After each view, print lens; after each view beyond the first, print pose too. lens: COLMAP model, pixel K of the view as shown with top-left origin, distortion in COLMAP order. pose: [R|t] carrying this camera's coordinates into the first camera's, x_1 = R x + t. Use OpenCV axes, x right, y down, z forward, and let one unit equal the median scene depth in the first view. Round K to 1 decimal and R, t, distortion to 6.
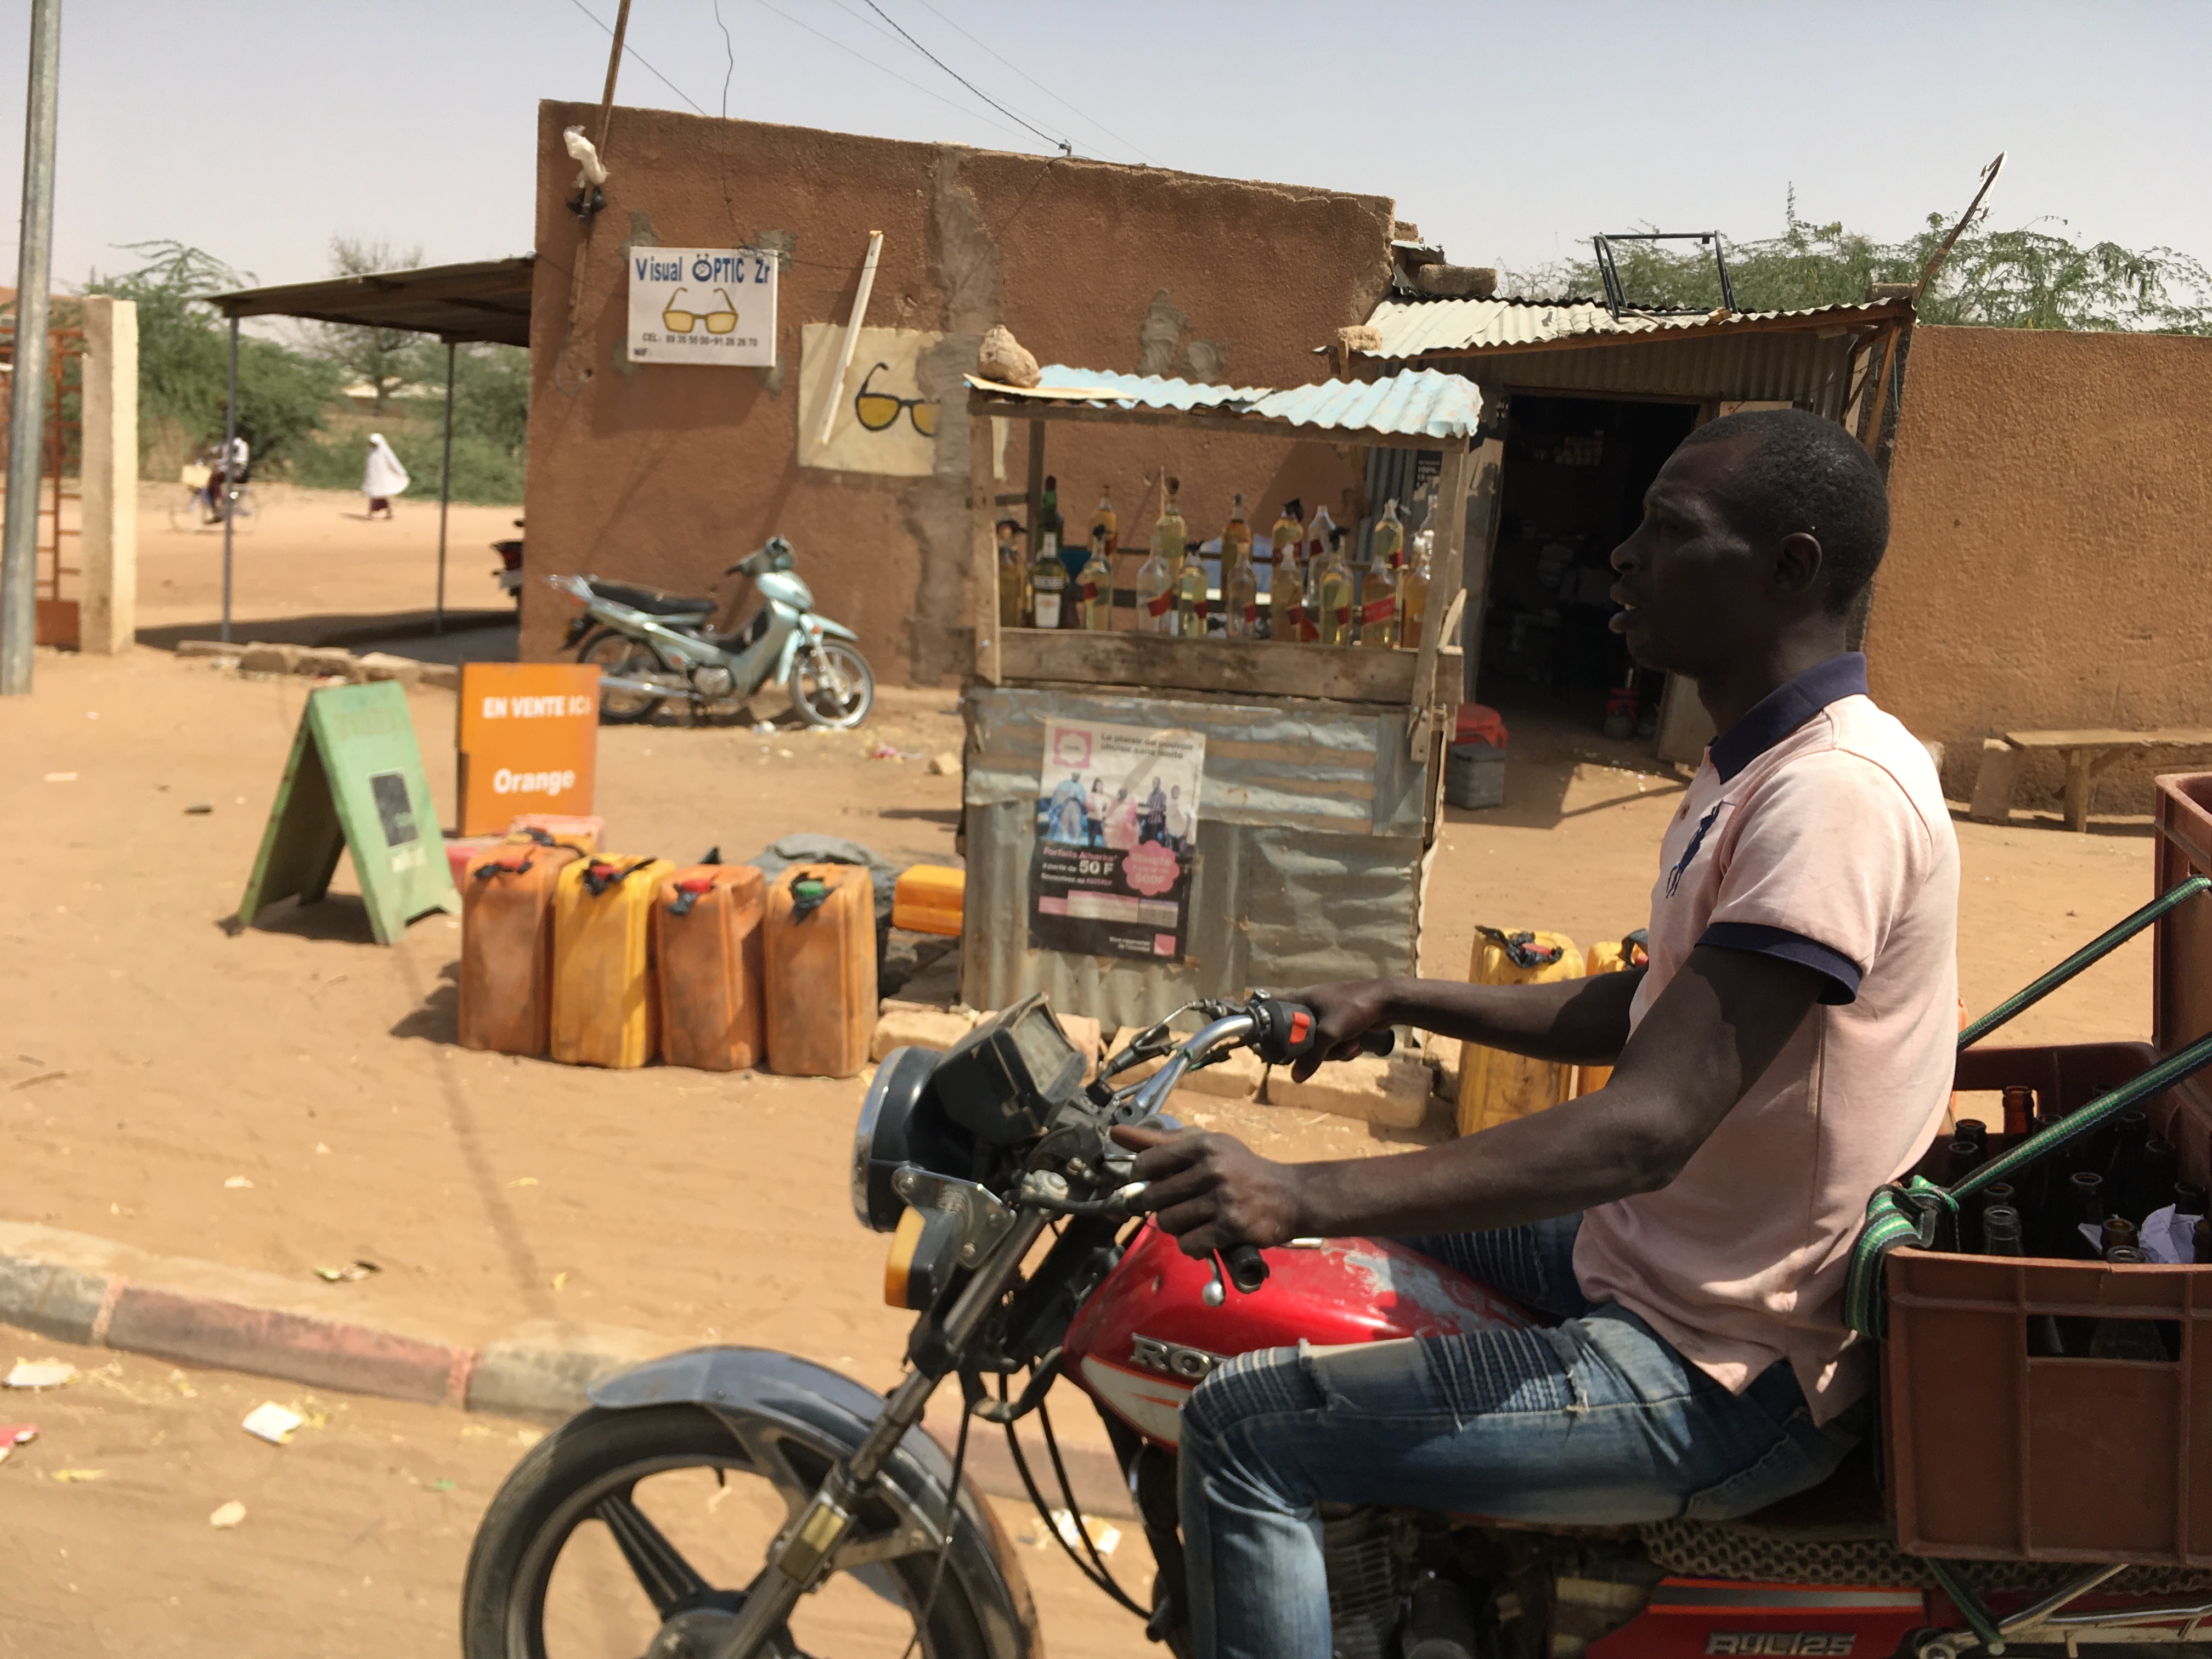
lens RADIAL K [[1863.6, 0, 1107.1], [0, 1863.6, 753.0], [0, 0, 1]] dist [0.081043, -0.067790]
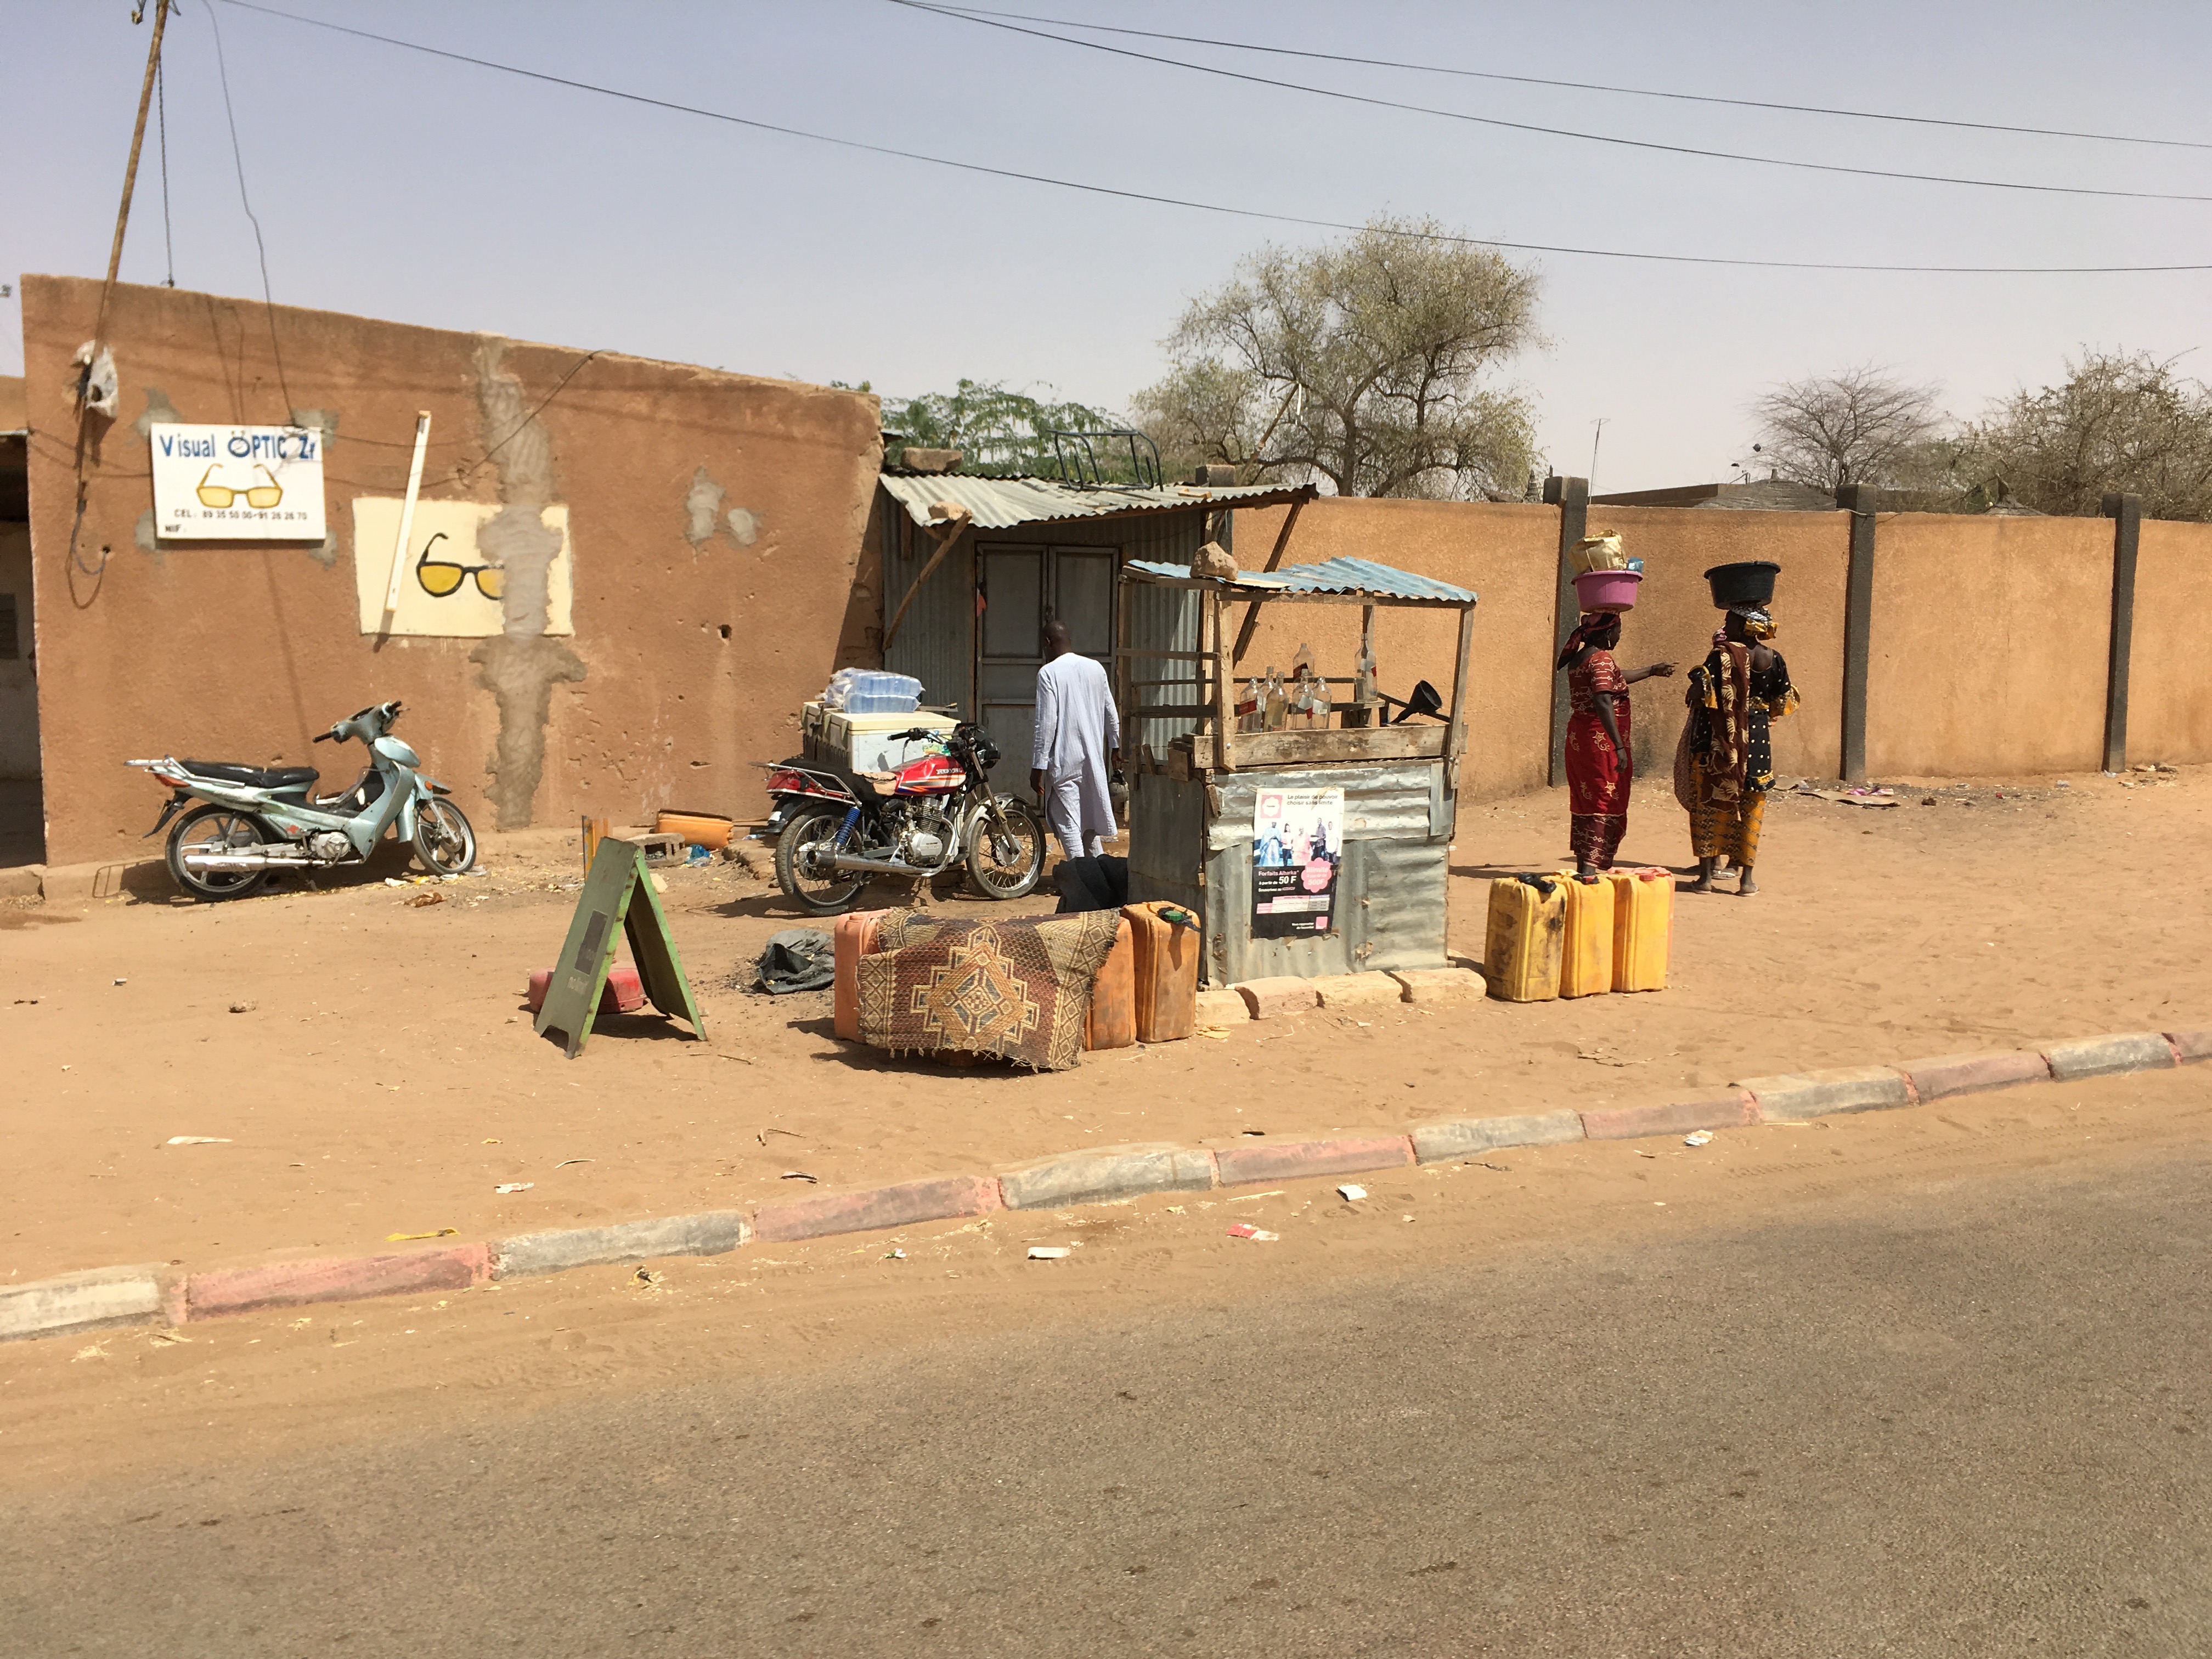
lens RADIAL K [[1863.6, 0, 1105.0], [0, 1863.6, 832.4], [0, 0, 1]] dist [0.081043, -0.067790]
pose [[0.818838, -0.119297, 0.561491, -0.442534], [0.127724, 0.991510, 0.024397, -0.016053], [-0.559635, 0.051738, 0.827123, -0.099452]]
